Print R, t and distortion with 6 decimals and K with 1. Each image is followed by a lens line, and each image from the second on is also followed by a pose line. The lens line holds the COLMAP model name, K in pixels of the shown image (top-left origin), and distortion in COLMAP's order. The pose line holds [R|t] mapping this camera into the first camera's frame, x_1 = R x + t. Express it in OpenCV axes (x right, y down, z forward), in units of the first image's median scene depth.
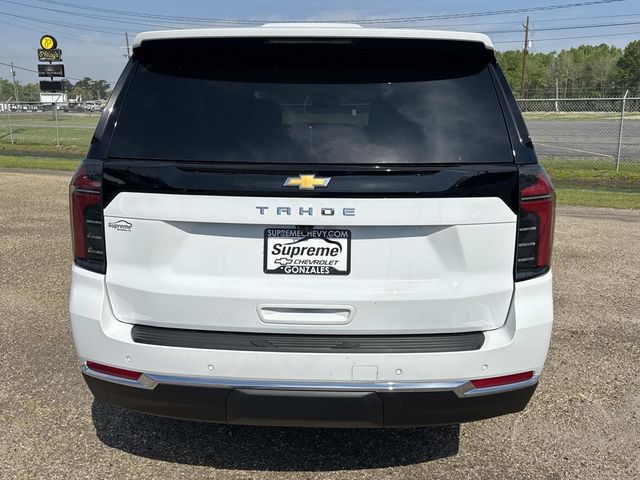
lens RADIAL K [[482.0, 0, 320.0], [0, 482.0, 240.0], [0, 0, 1]] dist [0.013143, -0.006014]
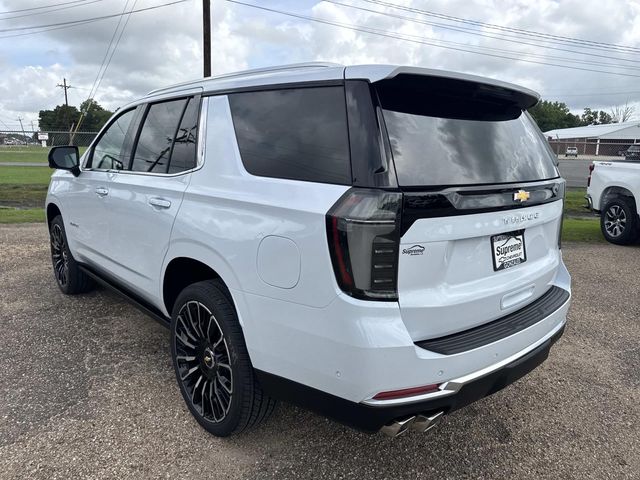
lens RADIAL K [[482.0, 0, 320.0], [0, 482.0, 240.0], [0, 0, 1]] dist [0.013143, -0.006014]
pose [[0.750070, -0.131490, 0.648156, -1.241835], [0.122274, 0.990712, 0.059484, -0.139501], [-0.649957, 0.034636, 0.759181, 0.344847]]
